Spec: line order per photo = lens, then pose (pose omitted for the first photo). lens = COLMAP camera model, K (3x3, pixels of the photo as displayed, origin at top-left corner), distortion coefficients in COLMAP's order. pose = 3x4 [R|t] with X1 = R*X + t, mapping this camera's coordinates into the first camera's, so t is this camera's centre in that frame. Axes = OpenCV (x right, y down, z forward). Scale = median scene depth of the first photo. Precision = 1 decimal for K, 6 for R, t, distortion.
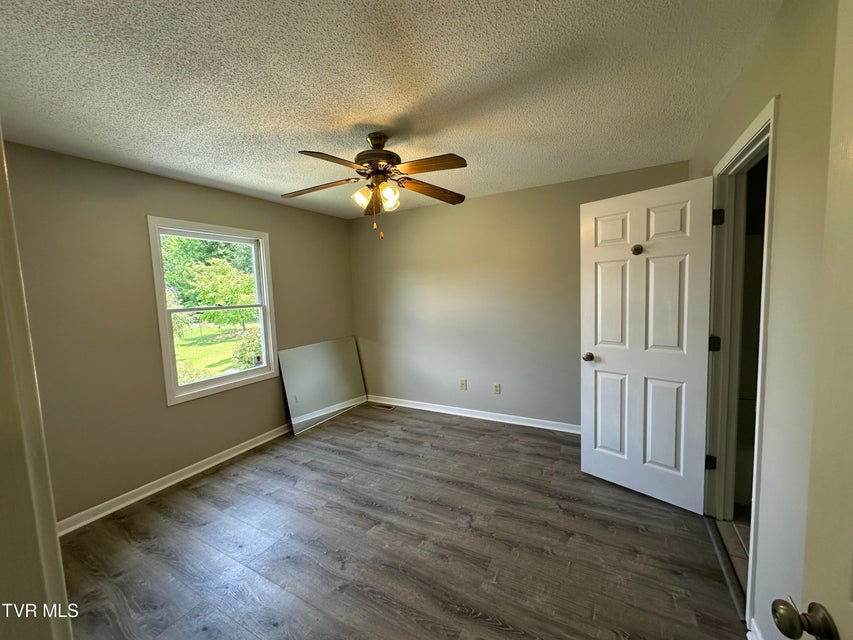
lens RADIAL K [[342.7, 0, 427.5], [0, 342.7, 323.5], [0, 0, 1]] dist [-0.010755, 0.000504]
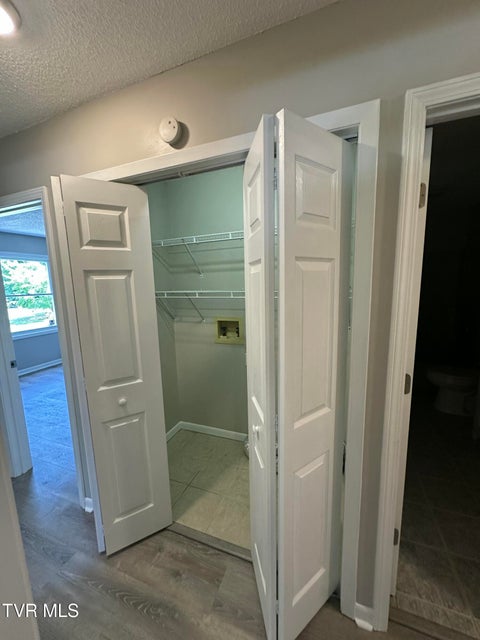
lens RADIAL K [[257.1, 0, 240.5], [0, 257.1, 323.4], [0, 0, 1]] dist [-0.010755, 0.000504]
pose [[0.991021, -0.008037, 0.133464, 0.144165], [0.000582, 0.998442, 0.055805, 0.012802], [-0.133704, -0.055226, 0.989481, -0.224099]]
